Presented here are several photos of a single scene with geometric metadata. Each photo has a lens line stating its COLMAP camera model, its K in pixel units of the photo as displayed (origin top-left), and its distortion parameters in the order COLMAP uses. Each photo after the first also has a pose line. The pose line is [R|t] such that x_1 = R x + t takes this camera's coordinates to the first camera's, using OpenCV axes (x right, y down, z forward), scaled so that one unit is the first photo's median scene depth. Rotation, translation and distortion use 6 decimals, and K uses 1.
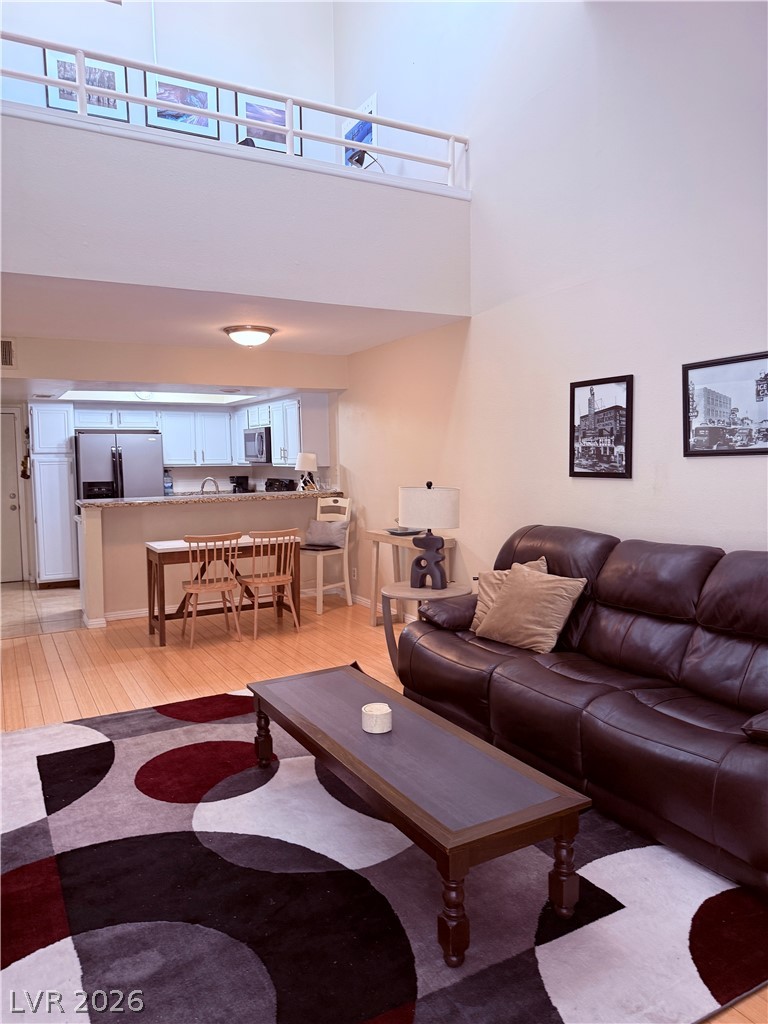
lens RADIAL K [[714.9, 0, 380.3], [0, 714.9, 511.6], [0, 0, 1]] dist [0.056044, -0.061711]
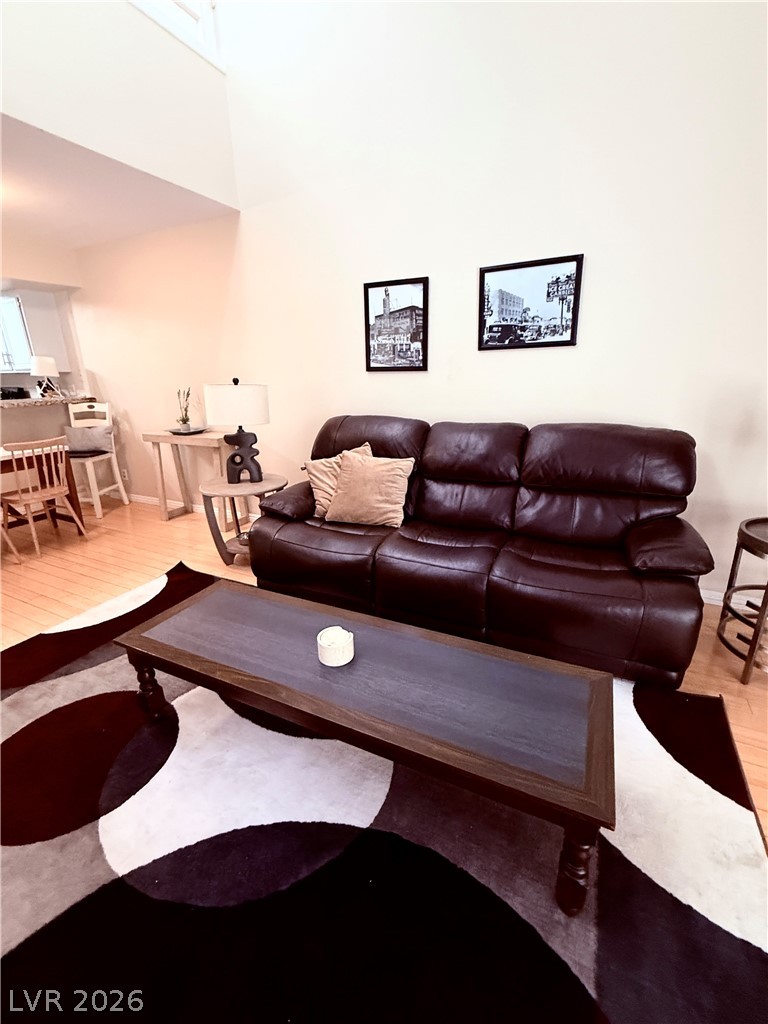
lens RADIAL K [[442.2, 0, 385.4], [0, 442.2, 514.5], [0, 0, 1]] dist [-0.000614, 0.000546]
pose [[0.820860, -0.174746, 0.543739, -0.110440], [0.047519, 0.969638, 0.239884, 0.004277], [-0.569149, -0.171073, 0.804241, 0.285564]]
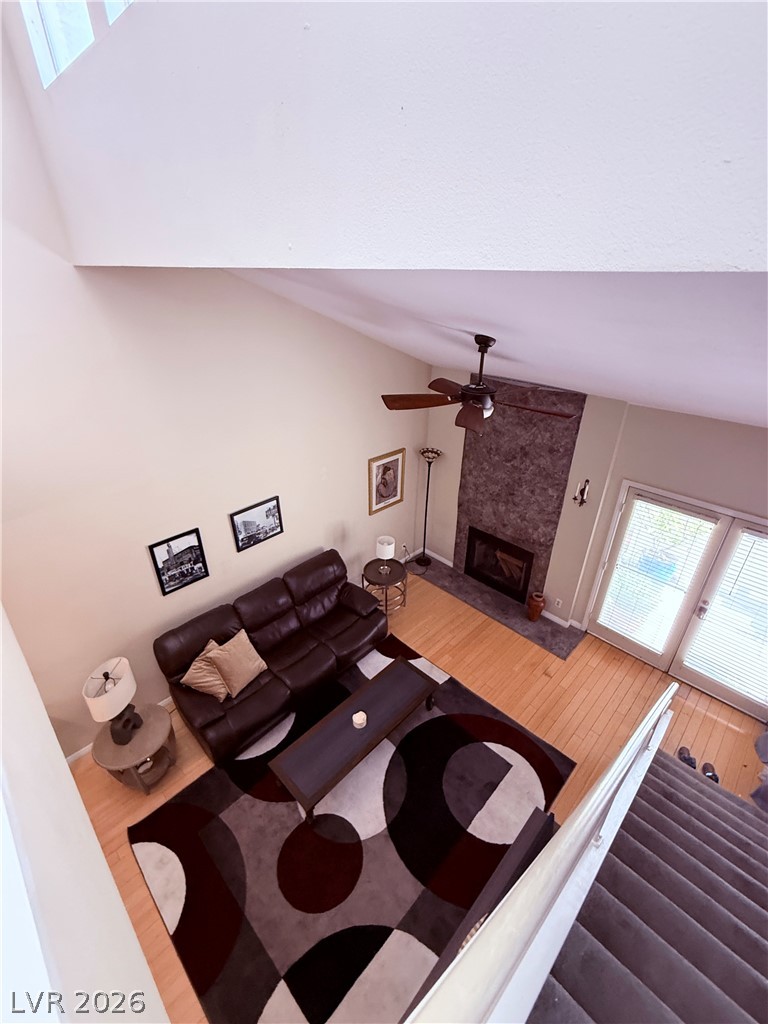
lens RADIAL K [[442.2, 0, 387.1], [0, 442.2, 512.9], [0, 0, 1]] dist [-0.000614, 0.000546]
pose [[-0.290443, -0.457344, 0.840523, -0.470669], [0.068442, 0.866210, 0.494971, -0.506912], [-0.954442, 0.201287, -0.220283, 0.556049]]
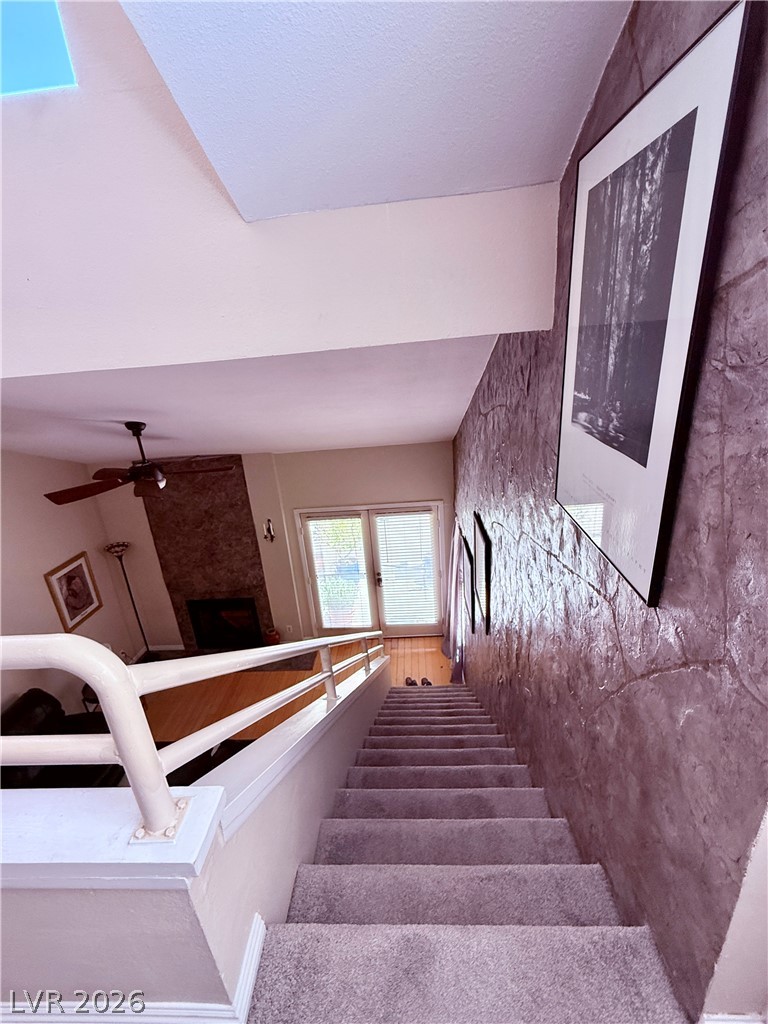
lens RADIAL K [[442.2, 0, 383.1], [0, 442.2, 513.6], [0, 0, 1]] dist [-0.000614, 0.000546]
pose [[-0.853231, -0.111946, 0.509377, -0.594605], [0.121386, 0.907242, 0.402713, -0.510400], [-0.507210, 0.405439, -0.760498, 0.634588]]
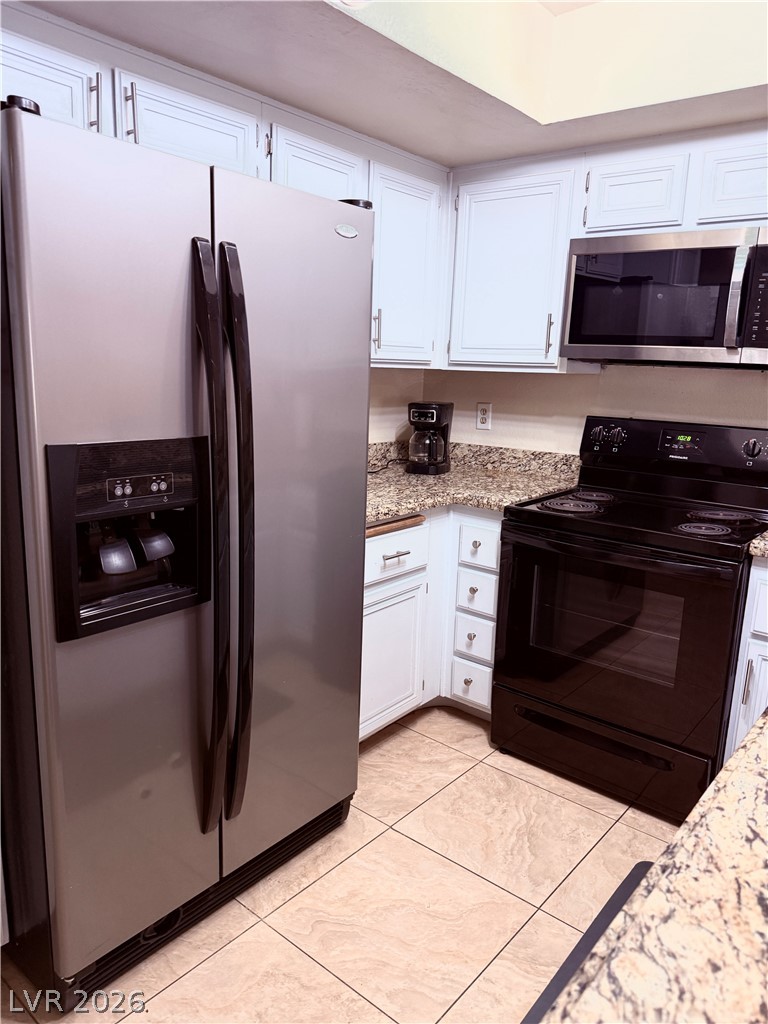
lens RADIAL K [[714.9, 0, 378.0], [0, 714.9, 515.0], [0, 0, 1]] dist [0.056044, -0.061711]
pose [[0.928634, -0.032576, 0.369565, -0.592273], [-0.015710, 0.991791, 0.126898, -0.067888], [-0.370666, -0.123648, 0.920499, 1.210946]]
